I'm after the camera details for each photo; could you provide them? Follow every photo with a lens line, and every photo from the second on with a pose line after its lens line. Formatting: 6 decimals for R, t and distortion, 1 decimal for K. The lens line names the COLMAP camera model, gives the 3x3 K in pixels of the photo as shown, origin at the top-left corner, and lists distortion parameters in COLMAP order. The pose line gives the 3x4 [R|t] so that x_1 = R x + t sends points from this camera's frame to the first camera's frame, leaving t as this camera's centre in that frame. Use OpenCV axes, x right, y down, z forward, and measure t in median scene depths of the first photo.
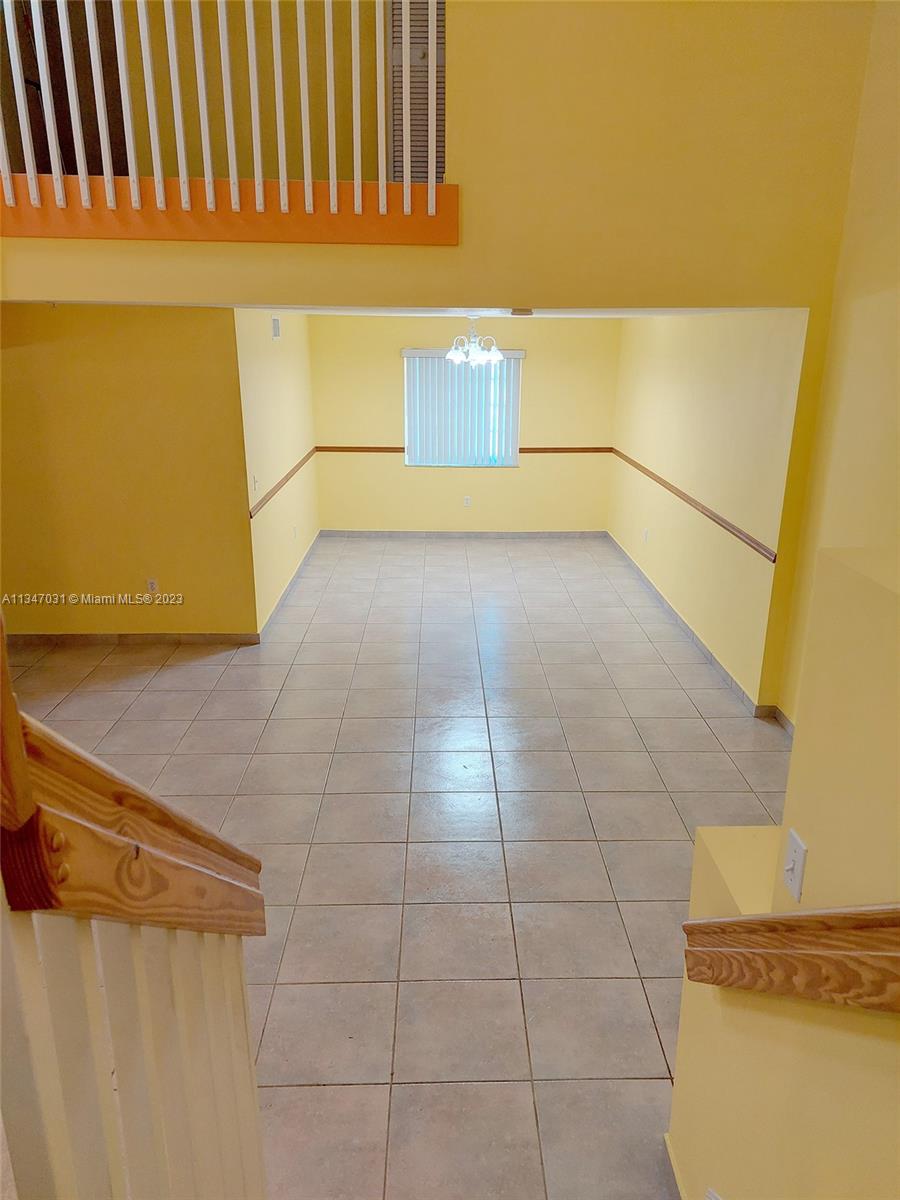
lens RADIAL K [[856.0, 0, 476.7], [0, 856.0, 612.6], [0, 0, 1]] dist [0.083140, -0.151186]
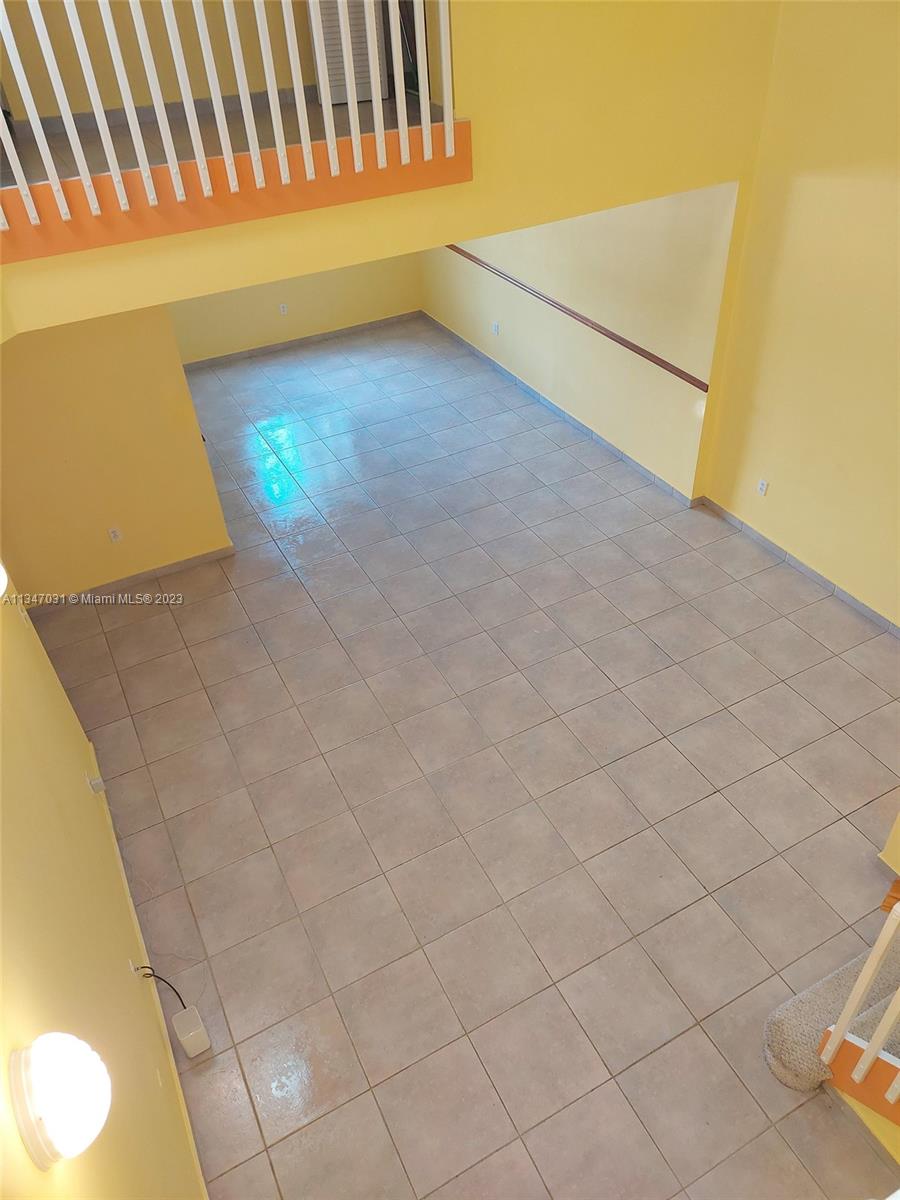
lens RADIAL K [[853.6, 0, 466.4], [0, 853.6, 602.7], [0, 0, 1]] dist [0.008148, 0.002153]
pose [[0.897101, -0.319106, 0.305582, -0.285673], [0.188084, 0.901659, 0.389404, -0.217254], [-0.399792, -0.291860, 0.868898, -0.000812]]
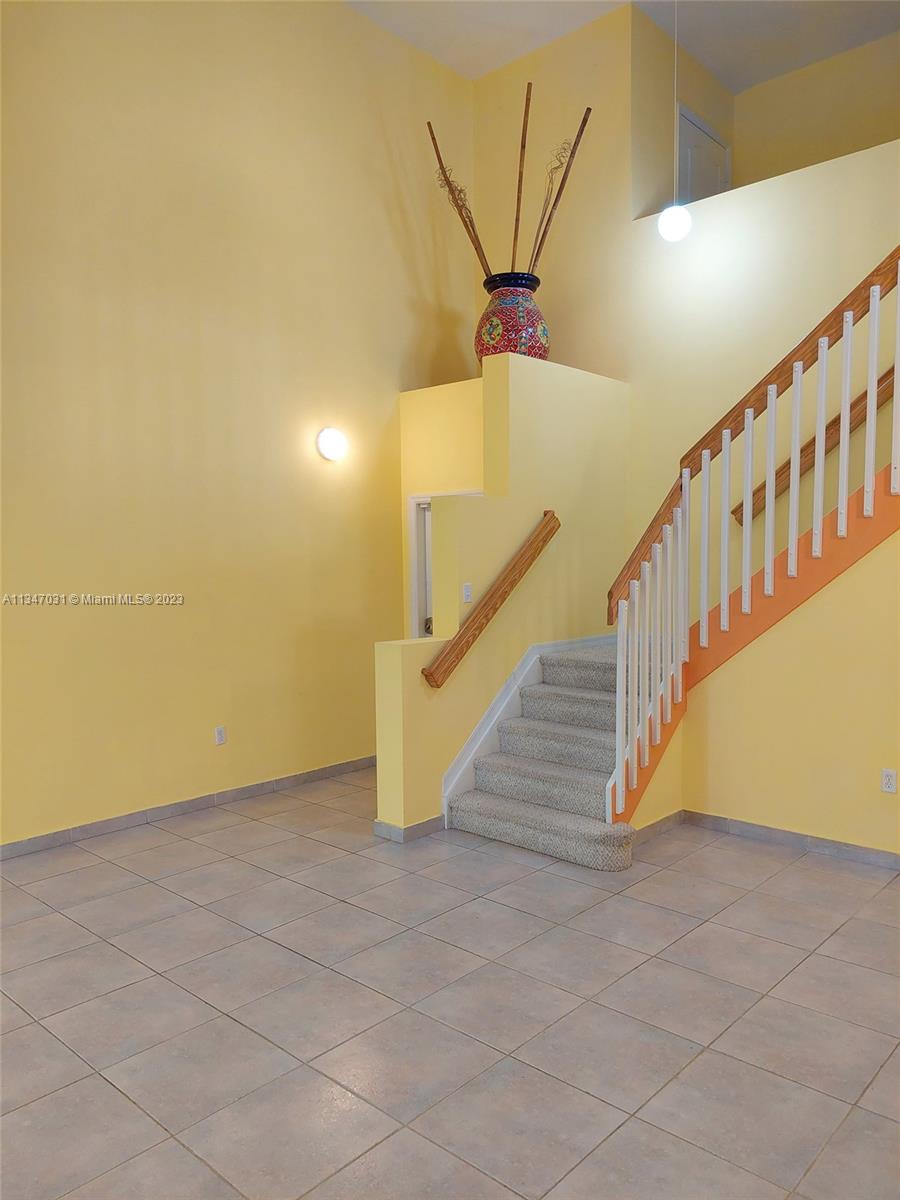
lens RADIAL K [[856.5, 0, 461.6], [0, 856.5, 605.5], [0, 0, 1]] dist [0.086468, -0.111699]
pose [[-0.713988, -0.048516, 0.698475, -0.390521], [0.215747, 0.933809, 0.285401, -0.125095], [-0.666089, 0.354466, -0.656261, 0.654903]]
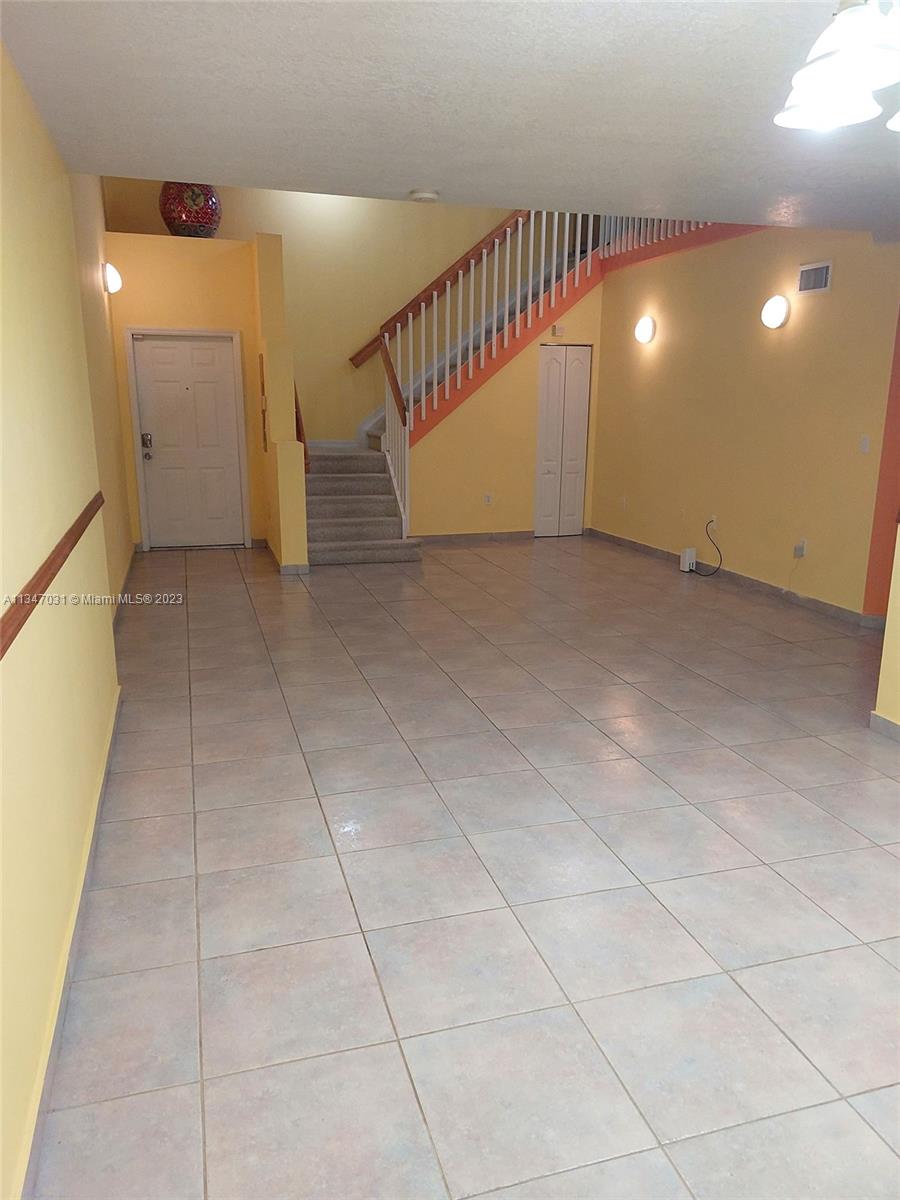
lens RADIAL K [[856.5, 0, 461.6], [0, 856.5, 605.5], [0, 0, 1]] dist [0.086468, -0.111699]
pose [[-0.965452, 0.039350, -0.257594, 0.155460], [-0.101251, 0.854211, 0.509972, -0.274868], [0.240107, 0.518435, -0.820715, 1.189043]]
